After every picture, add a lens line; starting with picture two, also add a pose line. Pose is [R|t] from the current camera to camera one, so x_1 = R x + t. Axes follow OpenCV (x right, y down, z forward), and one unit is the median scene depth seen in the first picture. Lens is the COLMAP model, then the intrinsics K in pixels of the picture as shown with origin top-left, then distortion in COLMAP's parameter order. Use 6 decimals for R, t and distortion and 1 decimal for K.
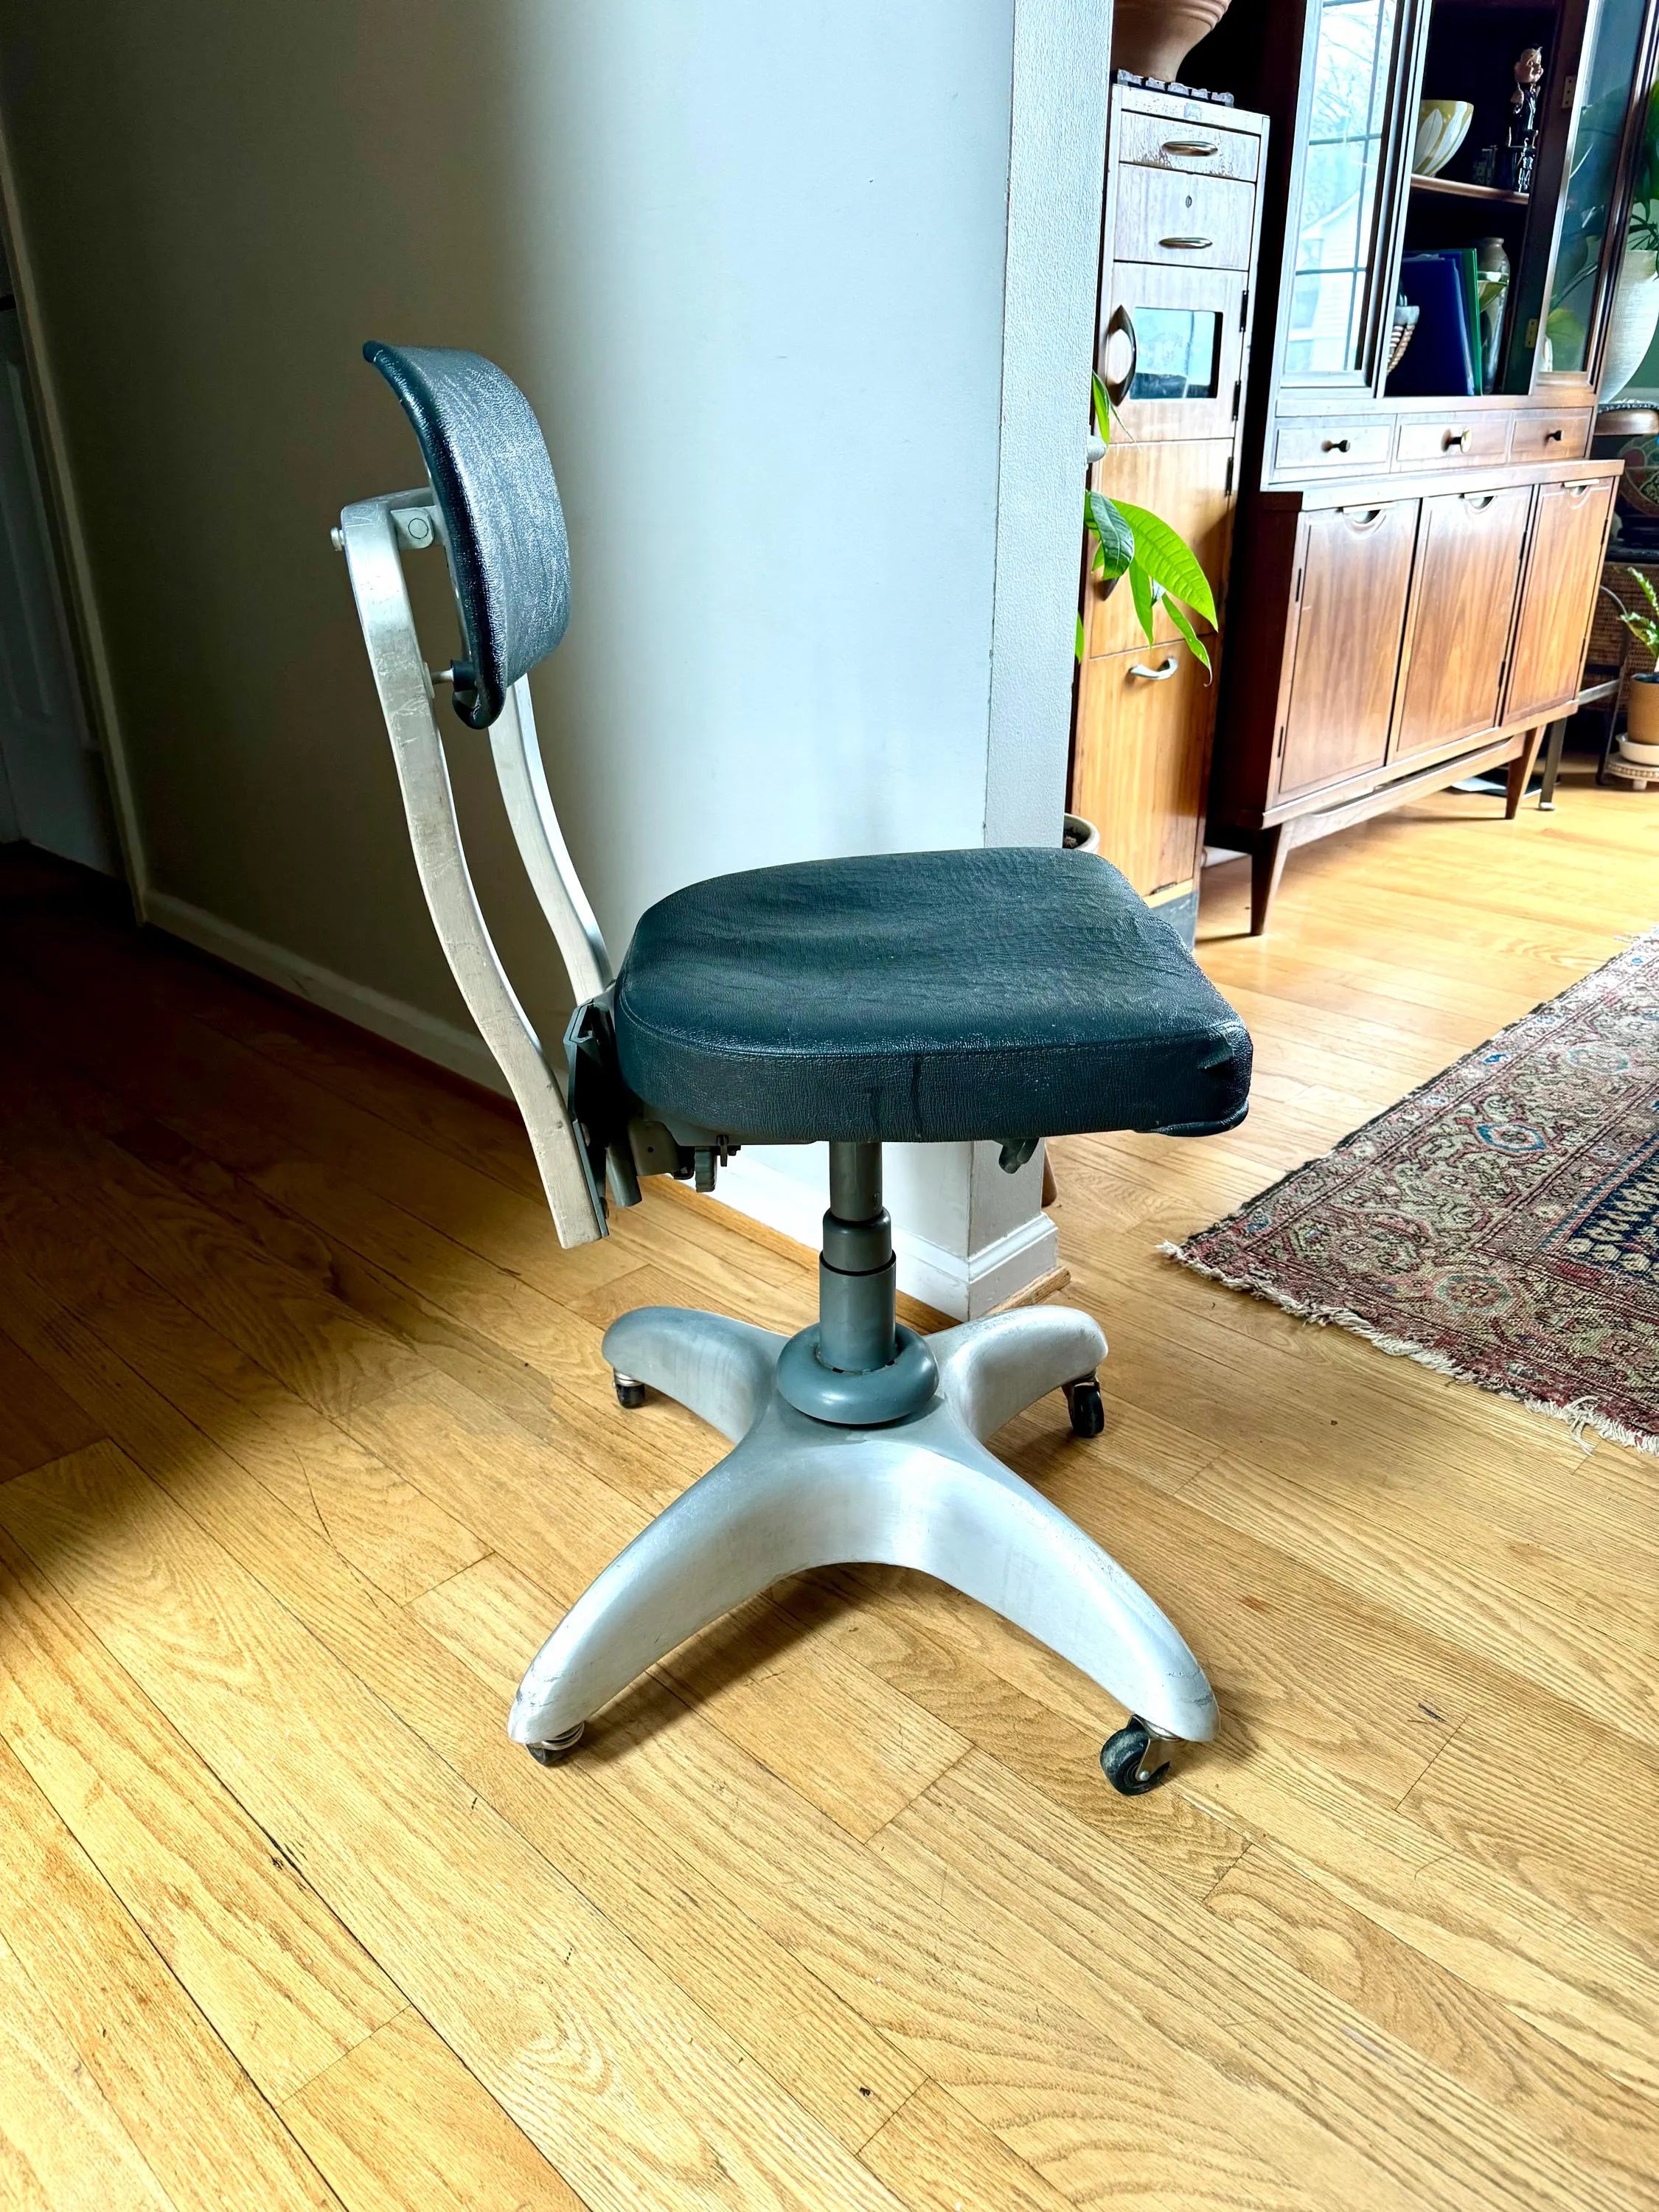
lens RADIAL K [[1569.6, 0, 842.4], [0, 1569.6, 1098.9], [0, 0, 1]] dist [0.012924, -0.013642]
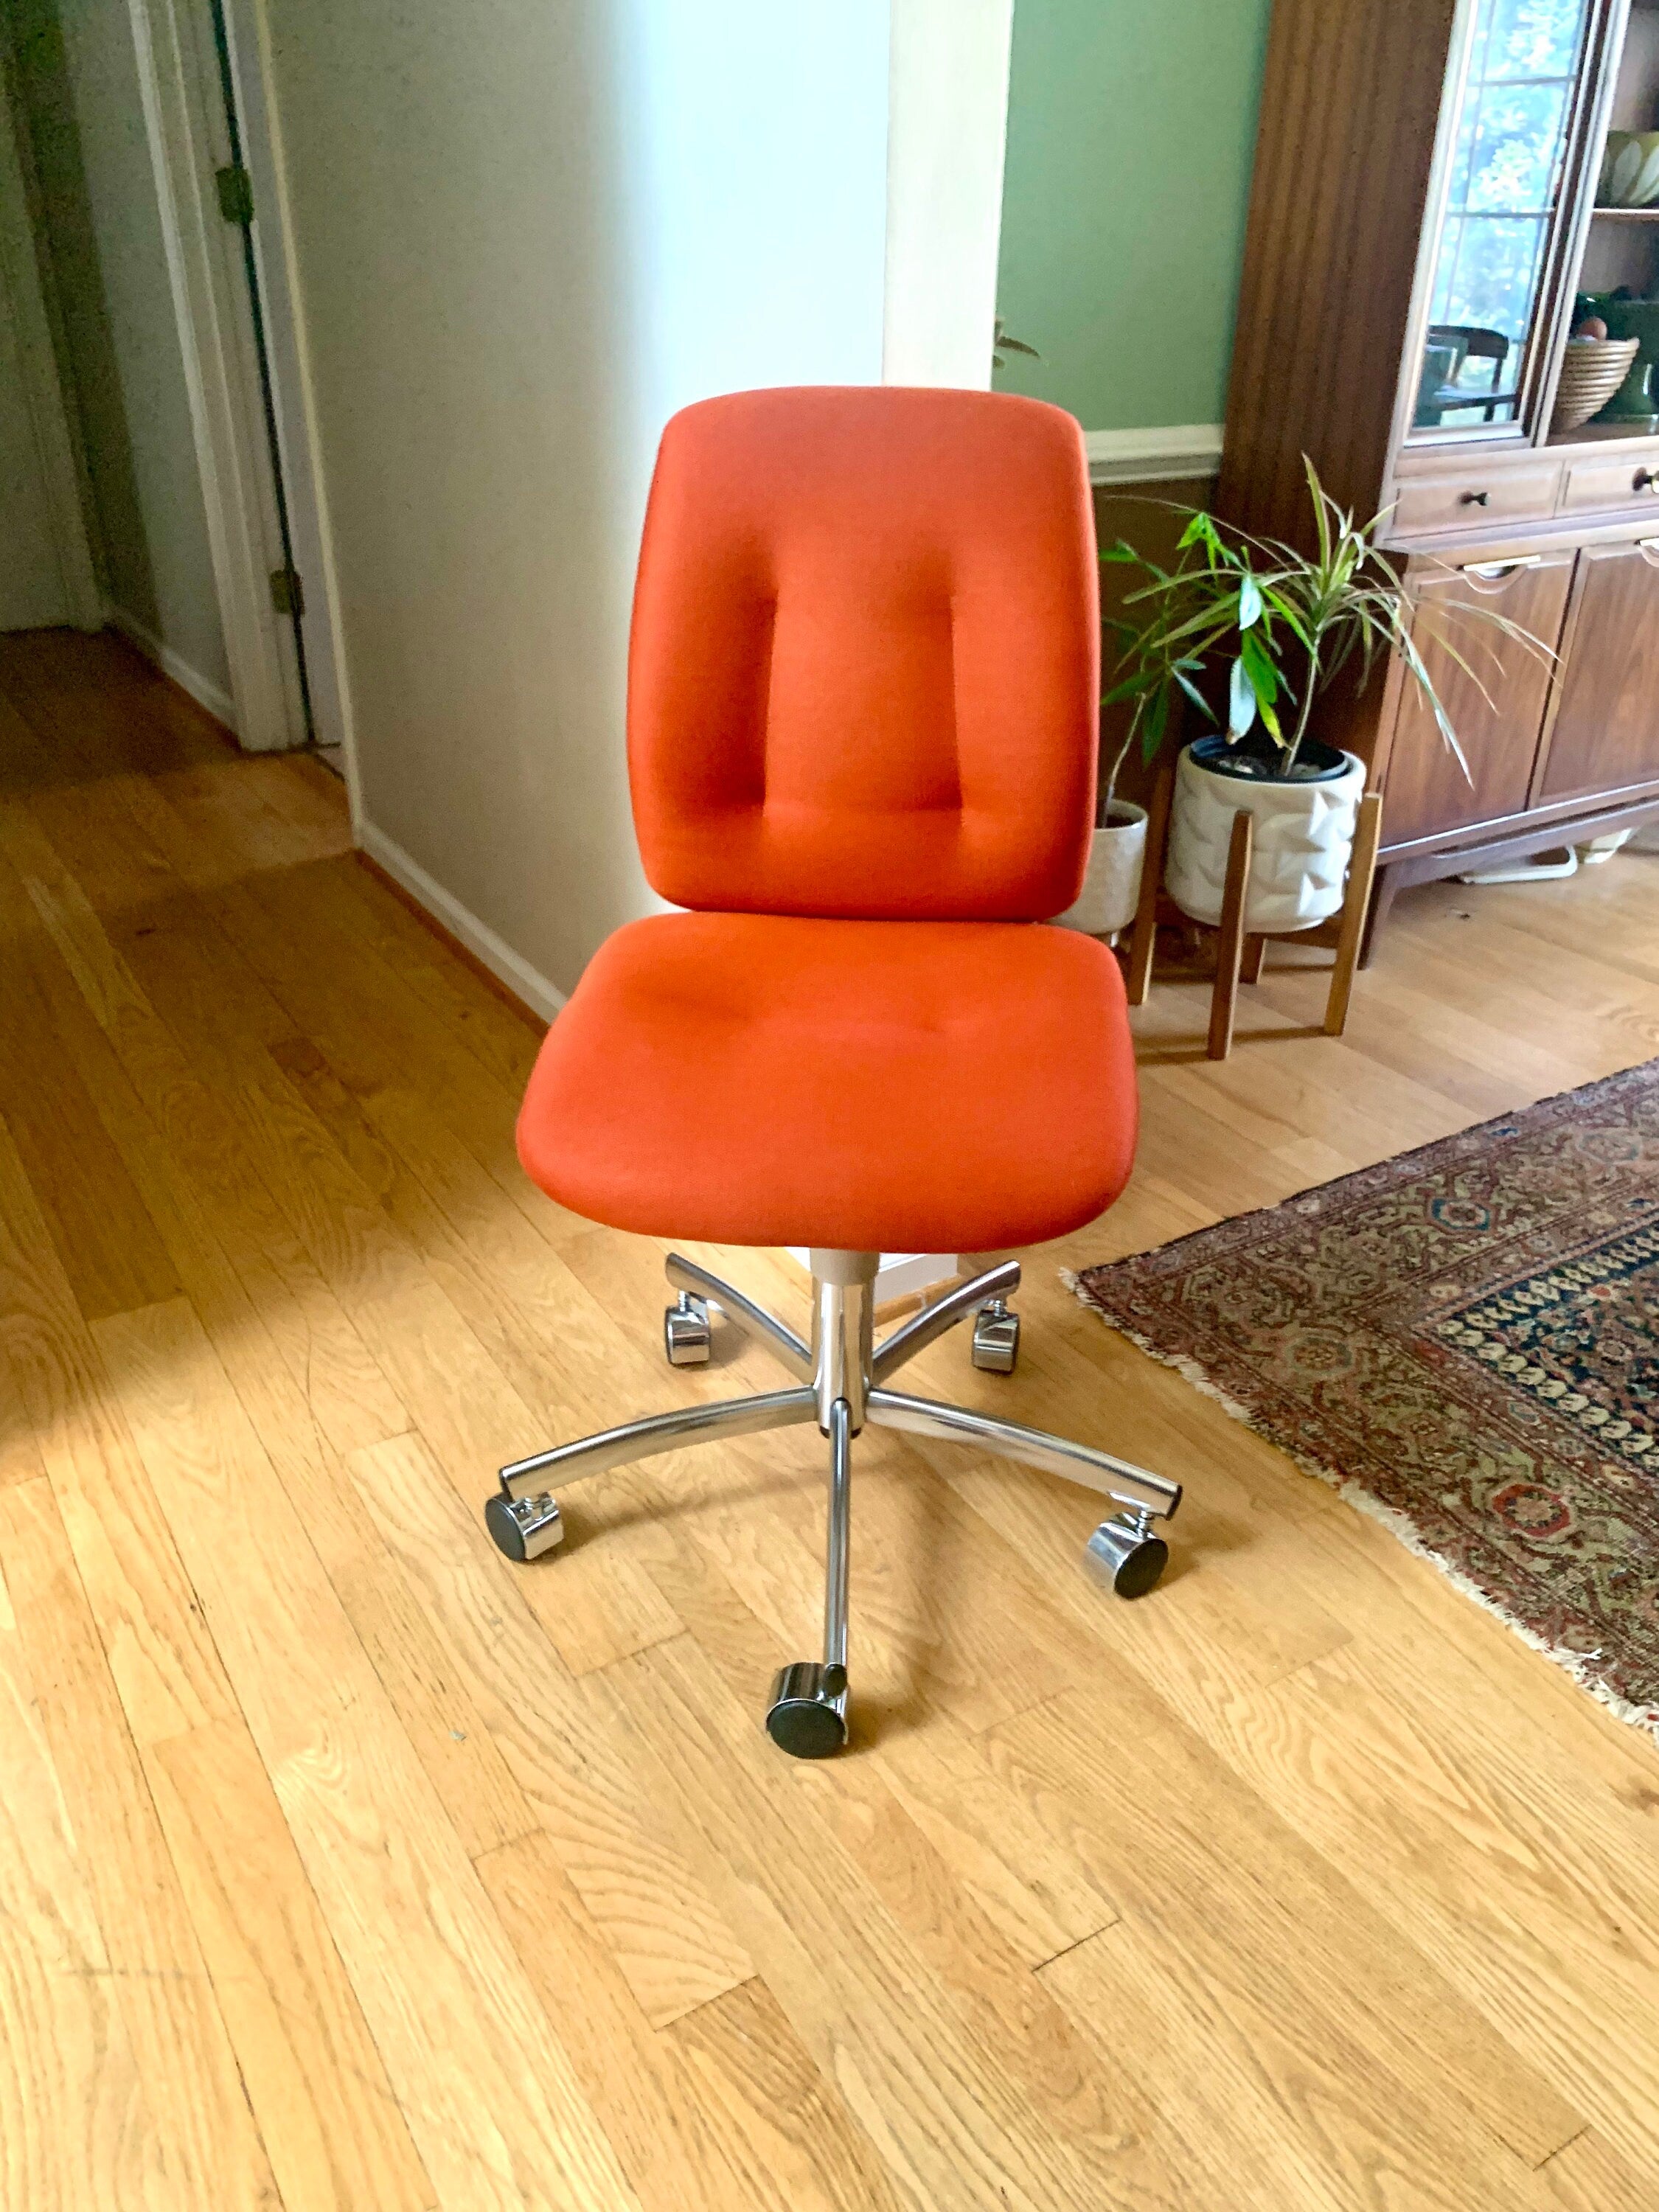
lens RADIAL K [[1681.7, 0, 832.8], [0, 1681.7, 1102.9], [0, 0, 1]] dist [0.020651, -0.024379]
pose [[0.968618, 0.132840, -0.210080, 0.407419], [-0.119203, 0.989930, 0.076353, -0.142630], [0.218107, -0.048915, 0.974698, -0.315747]]
